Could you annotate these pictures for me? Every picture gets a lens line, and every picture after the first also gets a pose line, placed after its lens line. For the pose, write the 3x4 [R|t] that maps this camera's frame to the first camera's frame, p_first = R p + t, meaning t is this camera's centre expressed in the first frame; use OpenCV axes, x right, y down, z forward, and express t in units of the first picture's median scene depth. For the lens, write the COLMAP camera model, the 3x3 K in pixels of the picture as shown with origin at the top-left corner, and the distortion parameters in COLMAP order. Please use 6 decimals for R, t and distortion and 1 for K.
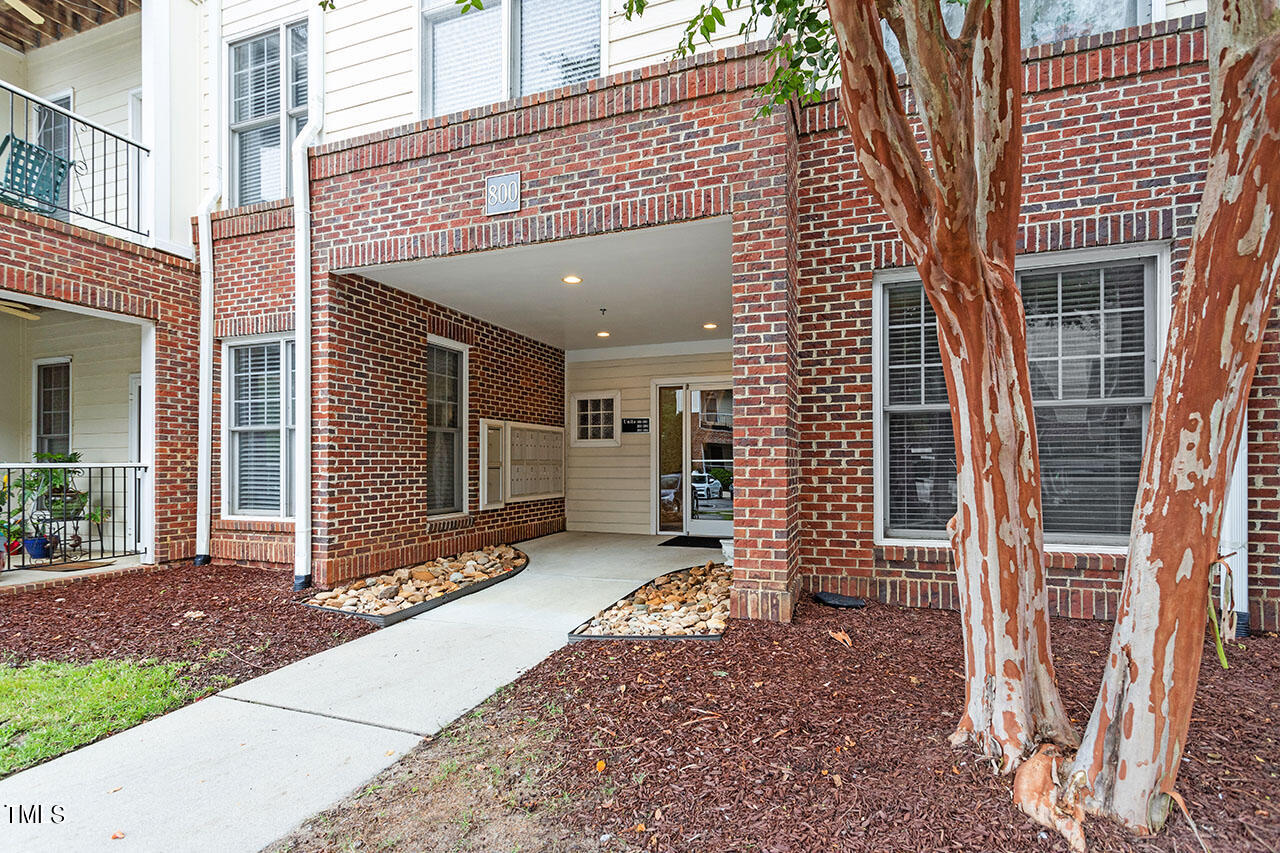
lens RADIAL K [[631.2, 0, 624.2], [0, 631.2, 451.4], [0, 0, 1]] dist [0.003791, 0.001079]
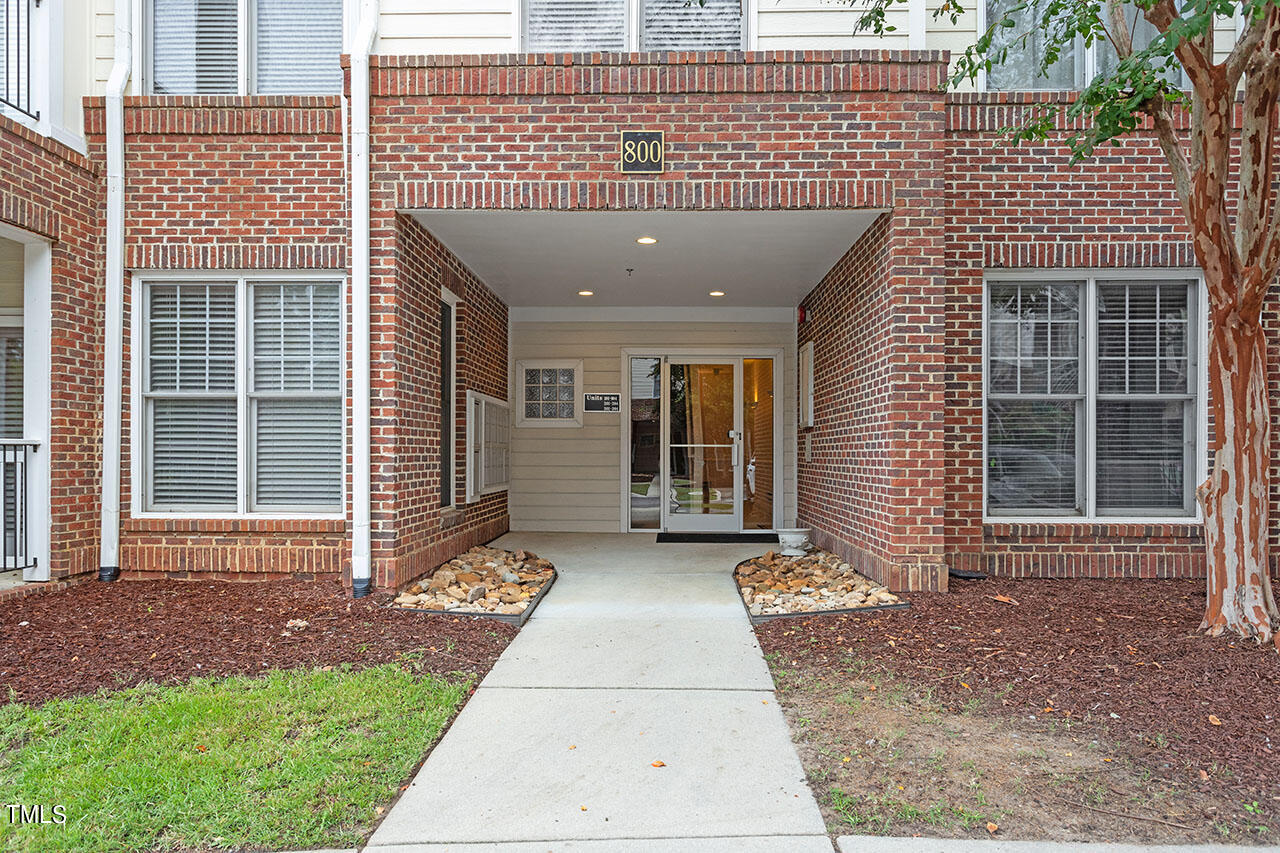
lens RADIAL K [[871.9, 0, 639.1], [0, 871.9, 435.0], [0, 0, 1]] dist [0.006095, -0.000824]
pose [[0.945714, 0.014162, 0.324693, -0.634245], [-0.013528, 0.999900, -0.004211, 0.012273], [-0.324720, -0.000410, 0.945810, -0.215998]]
